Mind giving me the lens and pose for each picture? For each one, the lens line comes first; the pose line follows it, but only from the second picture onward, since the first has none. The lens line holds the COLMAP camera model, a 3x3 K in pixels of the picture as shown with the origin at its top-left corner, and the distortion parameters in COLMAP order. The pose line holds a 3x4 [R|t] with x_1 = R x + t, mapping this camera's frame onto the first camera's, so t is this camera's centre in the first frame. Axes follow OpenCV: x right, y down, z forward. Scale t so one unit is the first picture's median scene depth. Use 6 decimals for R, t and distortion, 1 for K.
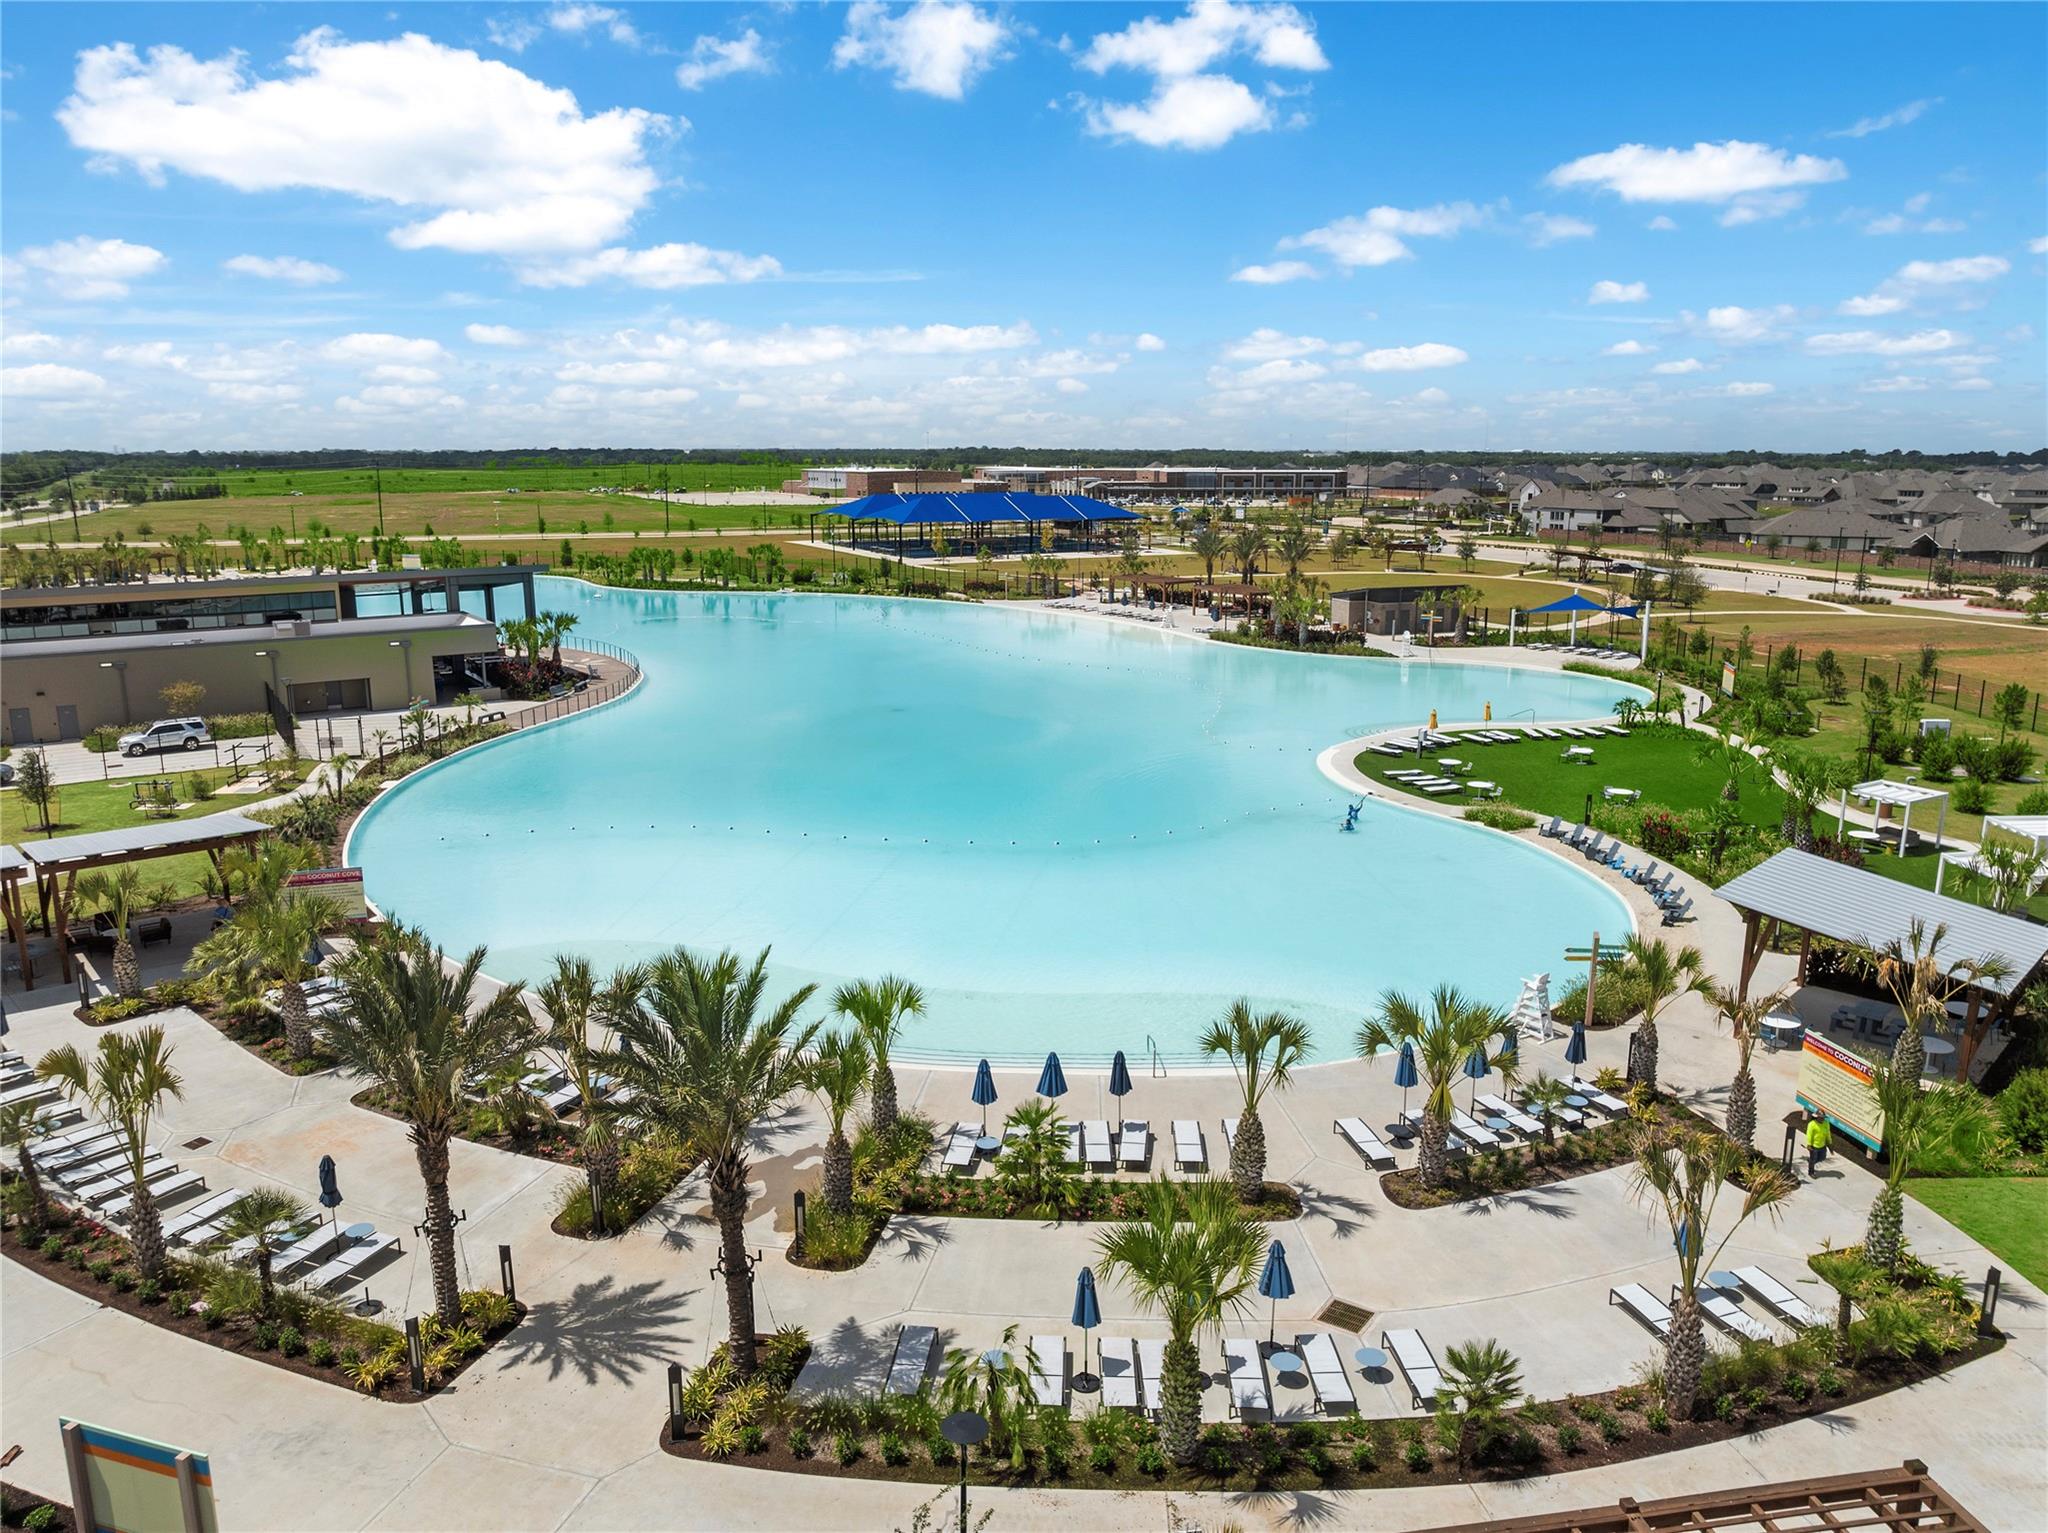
lens RADIAL K [[1431.5, 0, 1024.0], [0, 1431.5, 766.5], [0, 0, 1]] dist [-0.034463, -0.005729]
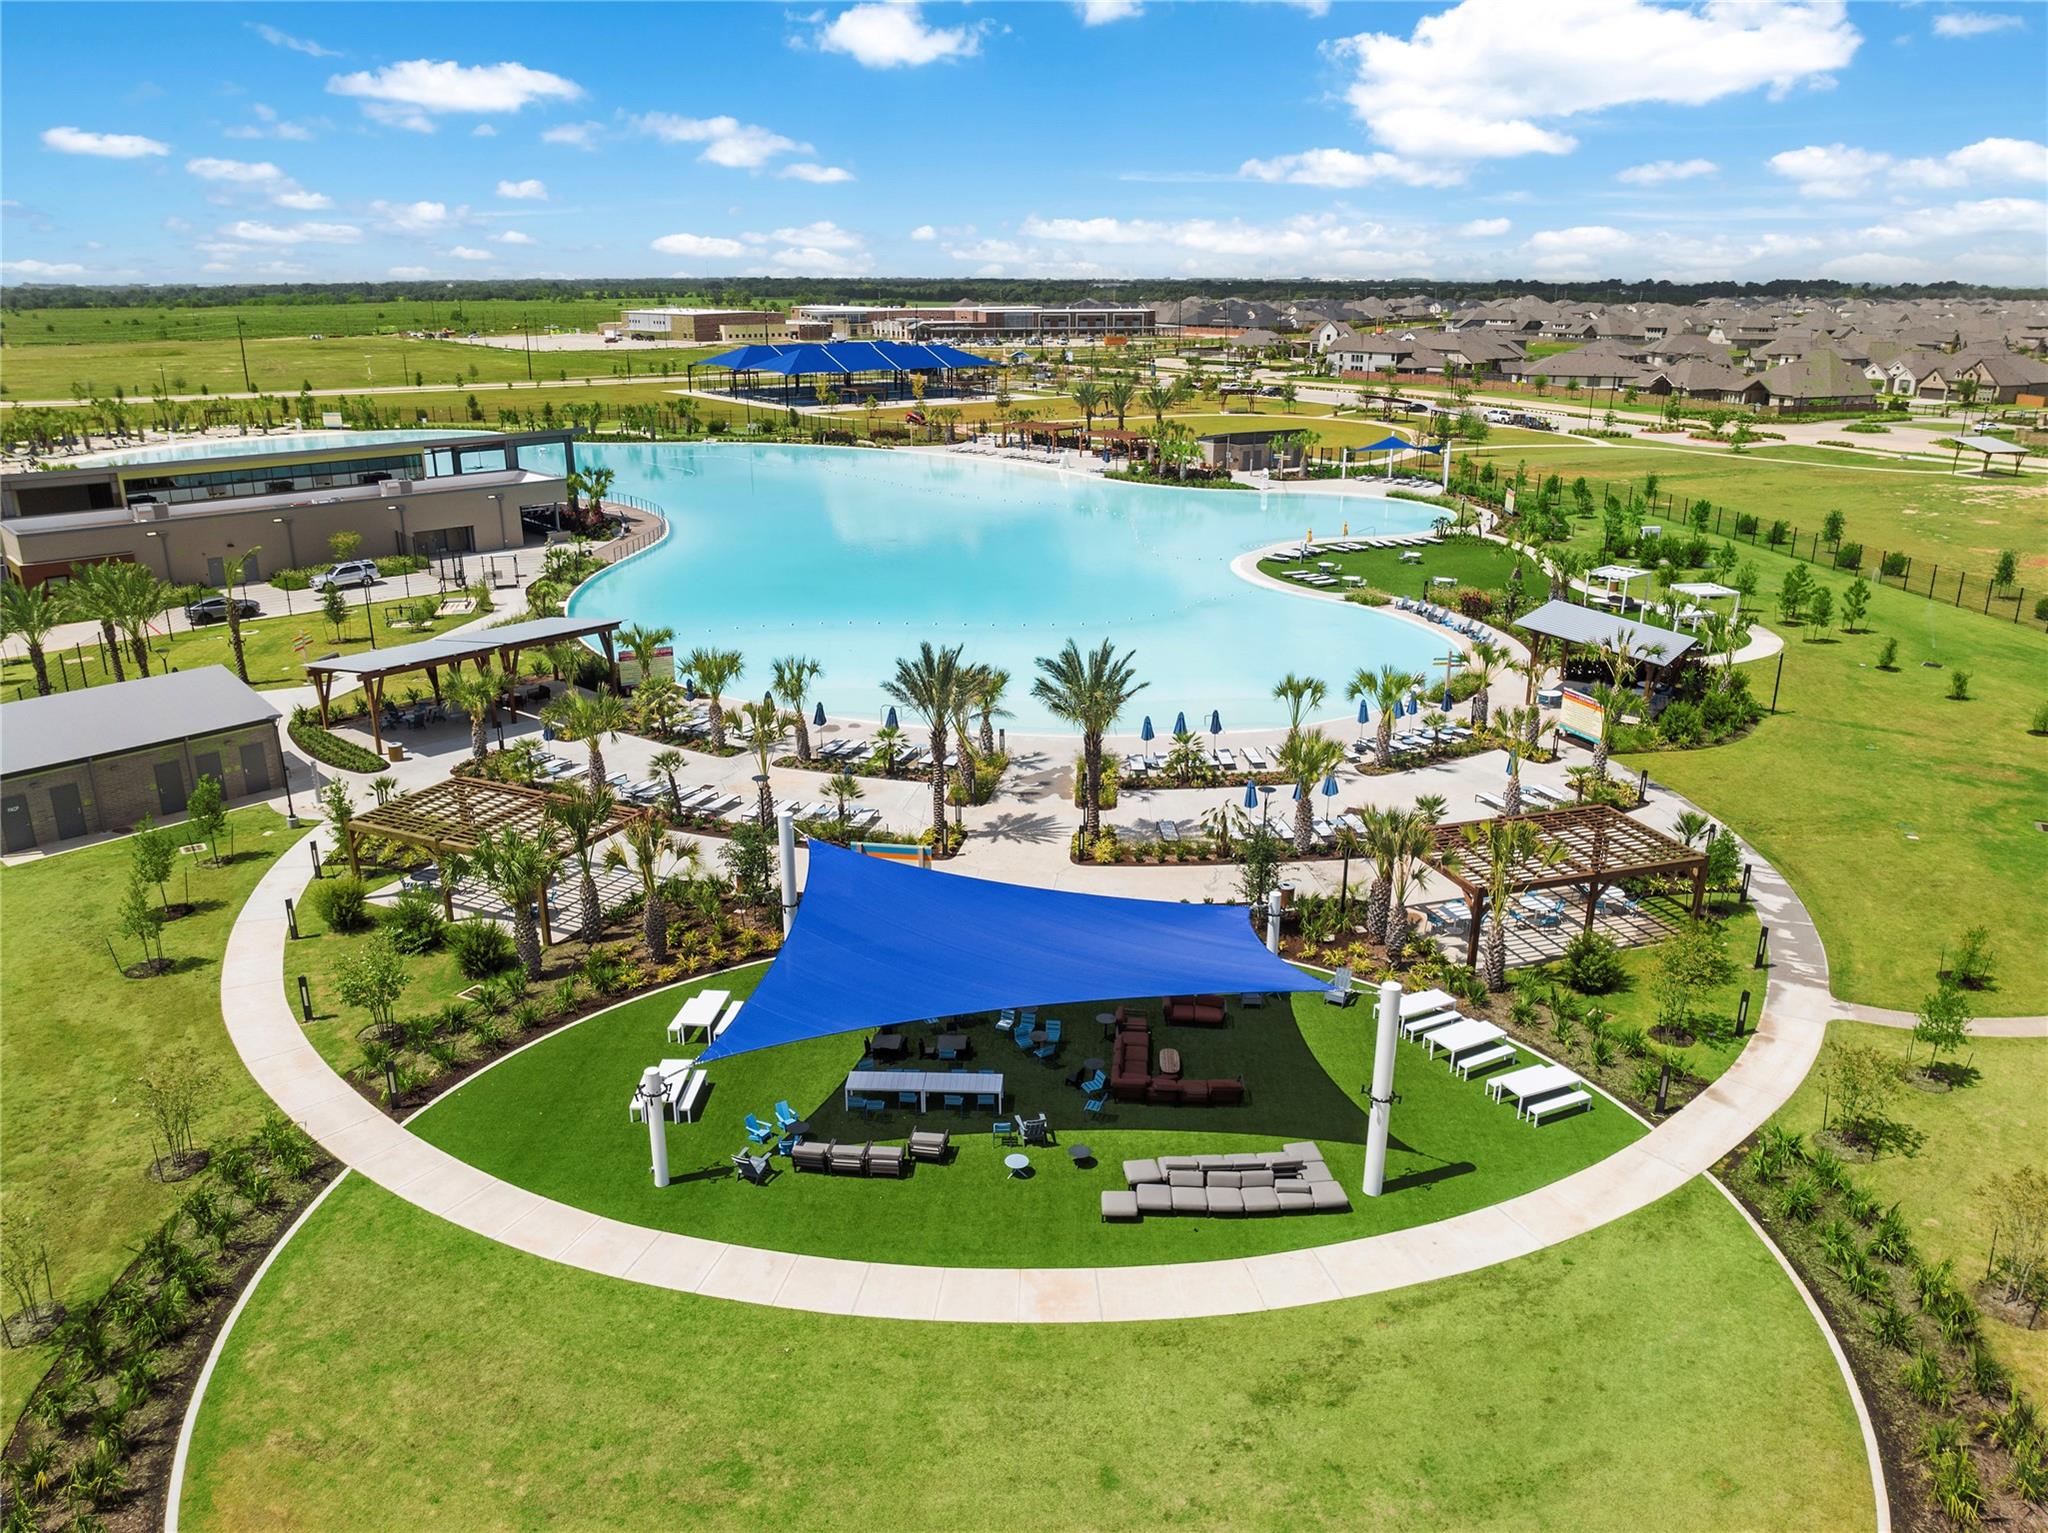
lens RADIAL K [[1431.5, 0, 1024.0], [0, 1431.5, 766.5], [0, 0, 1]] dist [-0.034463, -0.005729]
pose [[0.989158, -0.048674, 0.138555, -0.139064], [0.032831, 0.992890, 0.114422, 0.016340], [-0.143139, -0.108633, 0.983723, -0.253044]]
